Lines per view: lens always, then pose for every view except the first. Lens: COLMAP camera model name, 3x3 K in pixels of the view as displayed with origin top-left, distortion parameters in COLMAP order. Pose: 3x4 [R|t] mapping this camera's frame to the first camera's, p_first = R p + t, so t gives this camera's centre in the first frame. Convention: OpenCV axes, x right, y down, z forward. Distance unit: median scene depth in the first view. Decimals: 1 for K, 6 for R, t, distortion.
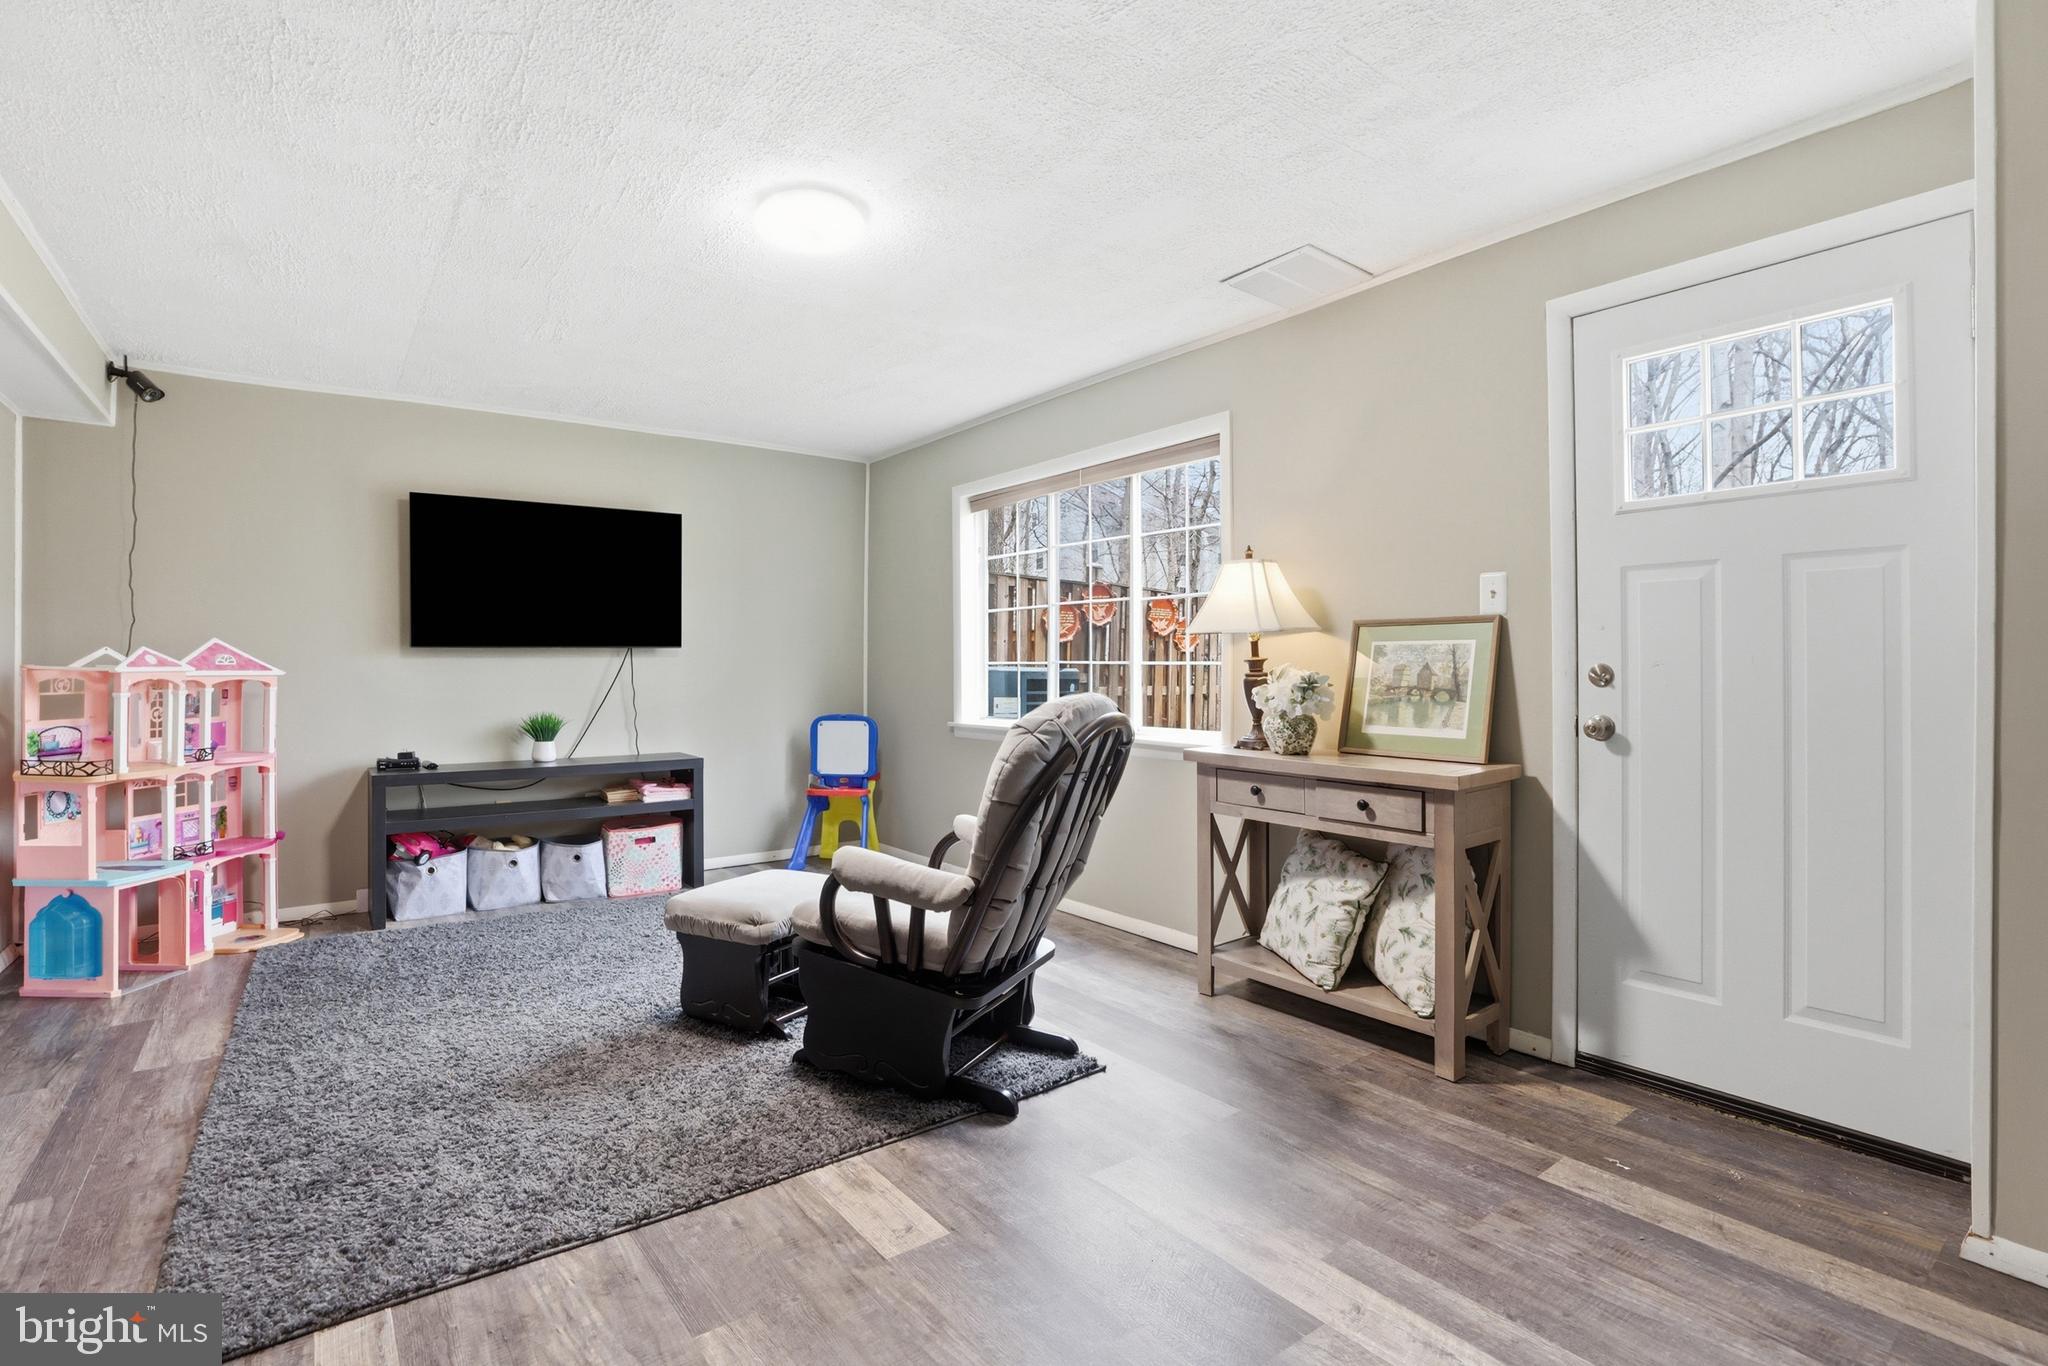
lens RADIAL K [[950.5, 0, 1020.3], [0, 950.5, 671.6], [0, 0, 1]] dist [-0.045890, 0.013823]
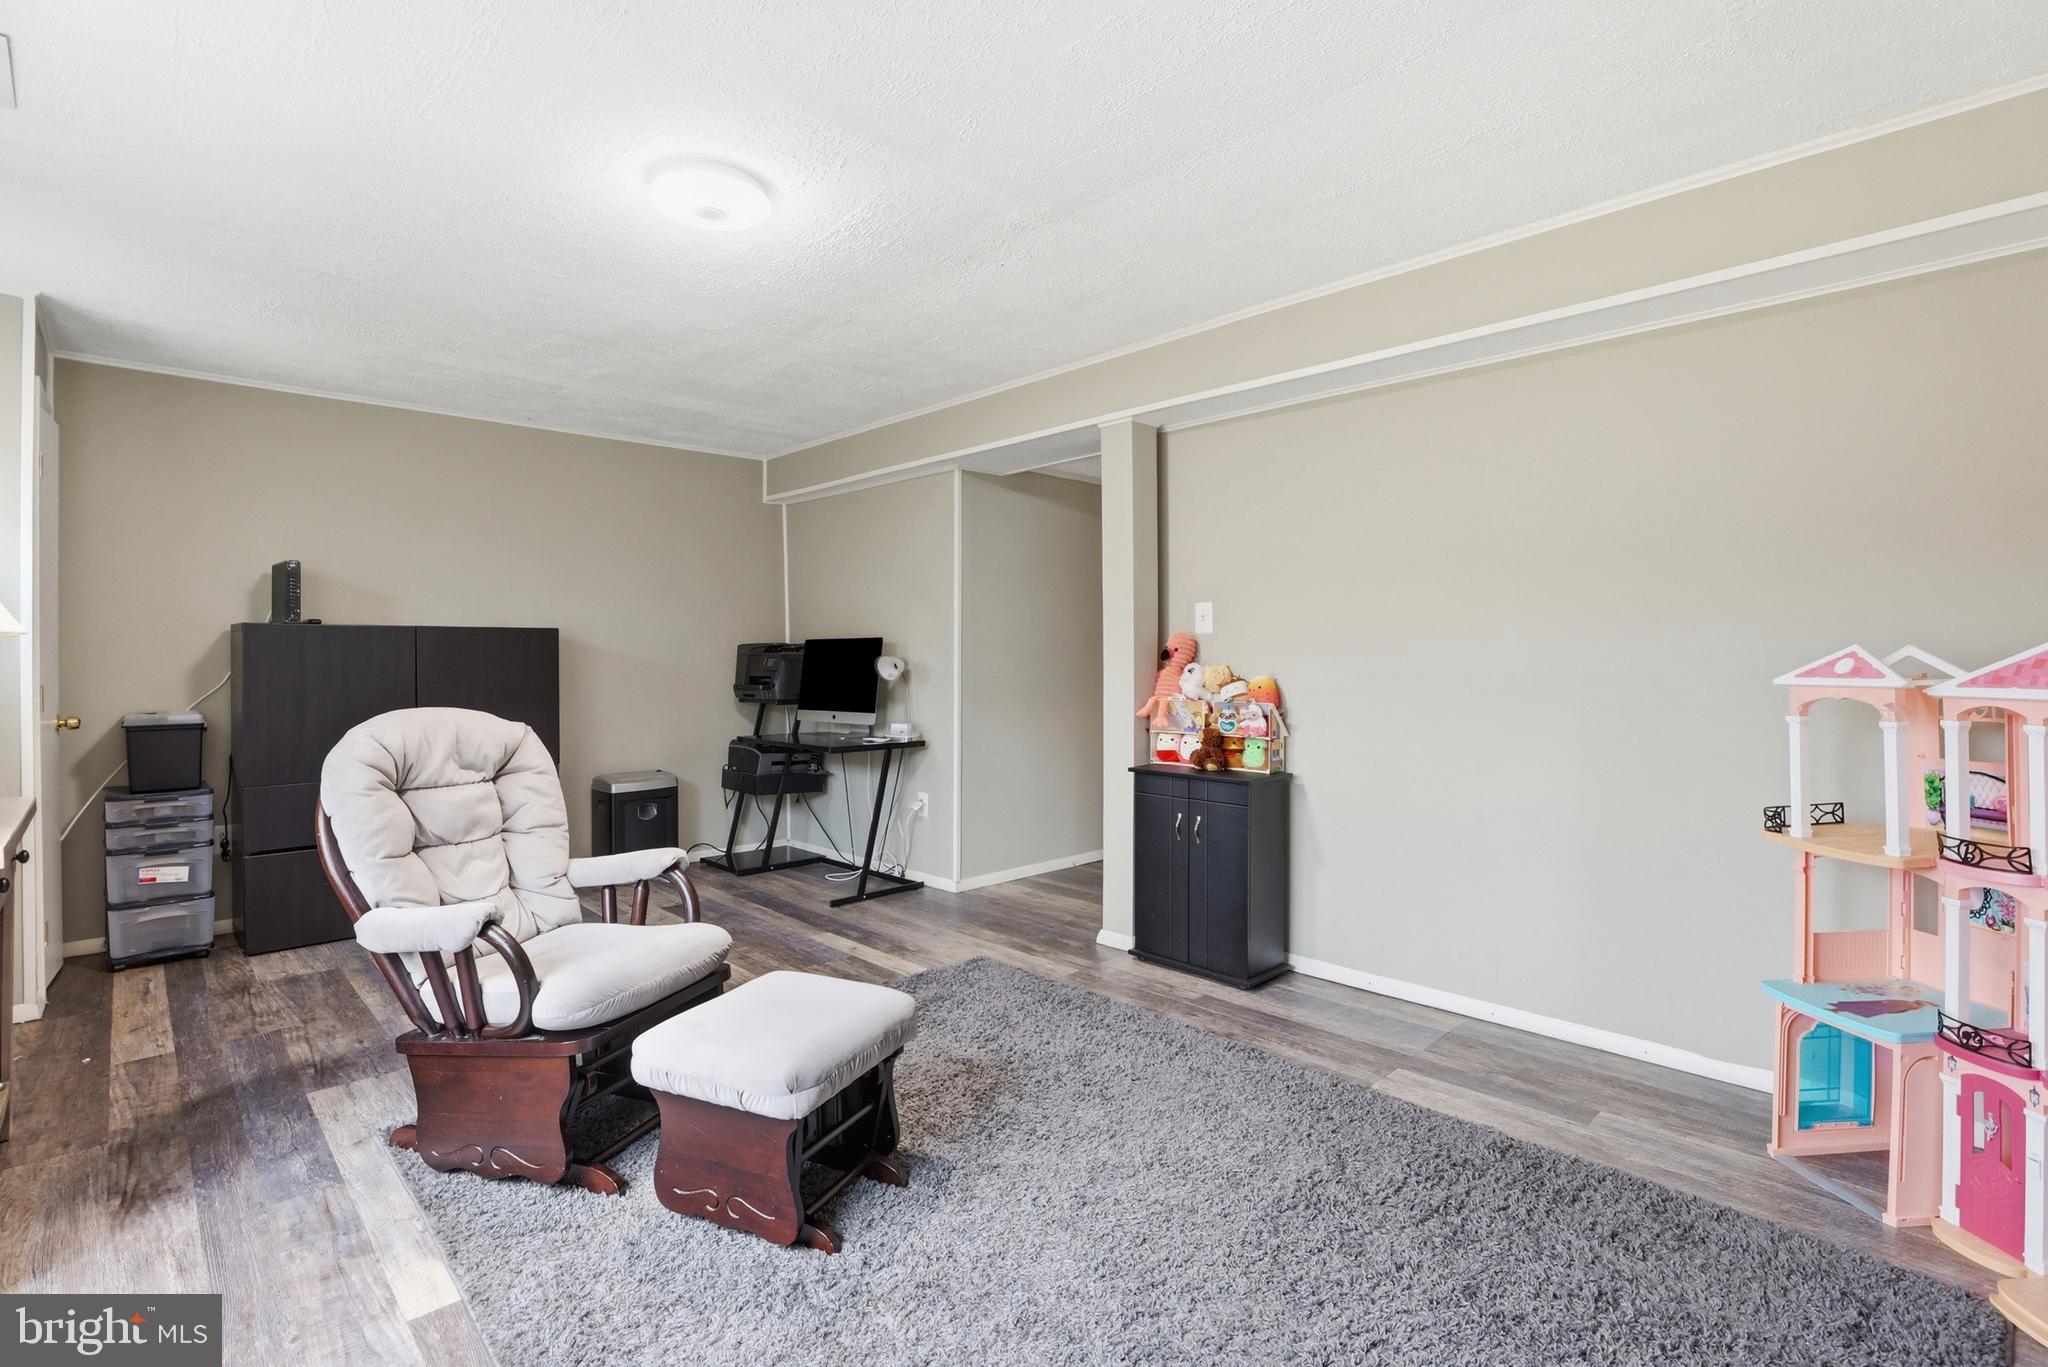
lens RADIAL K [[950.5, 0, 1020.3], [0, 950.5, 672.1], [0, 0, 1]] dist [-0.045890, 0.013823]
pose [[-0.992690, 0.006581, -0.120509, -0.319638], [0.004612, 0.999851, 0.016614, -0.021400], [0.120600, 0.015937, -0.992573, 1.509940]]
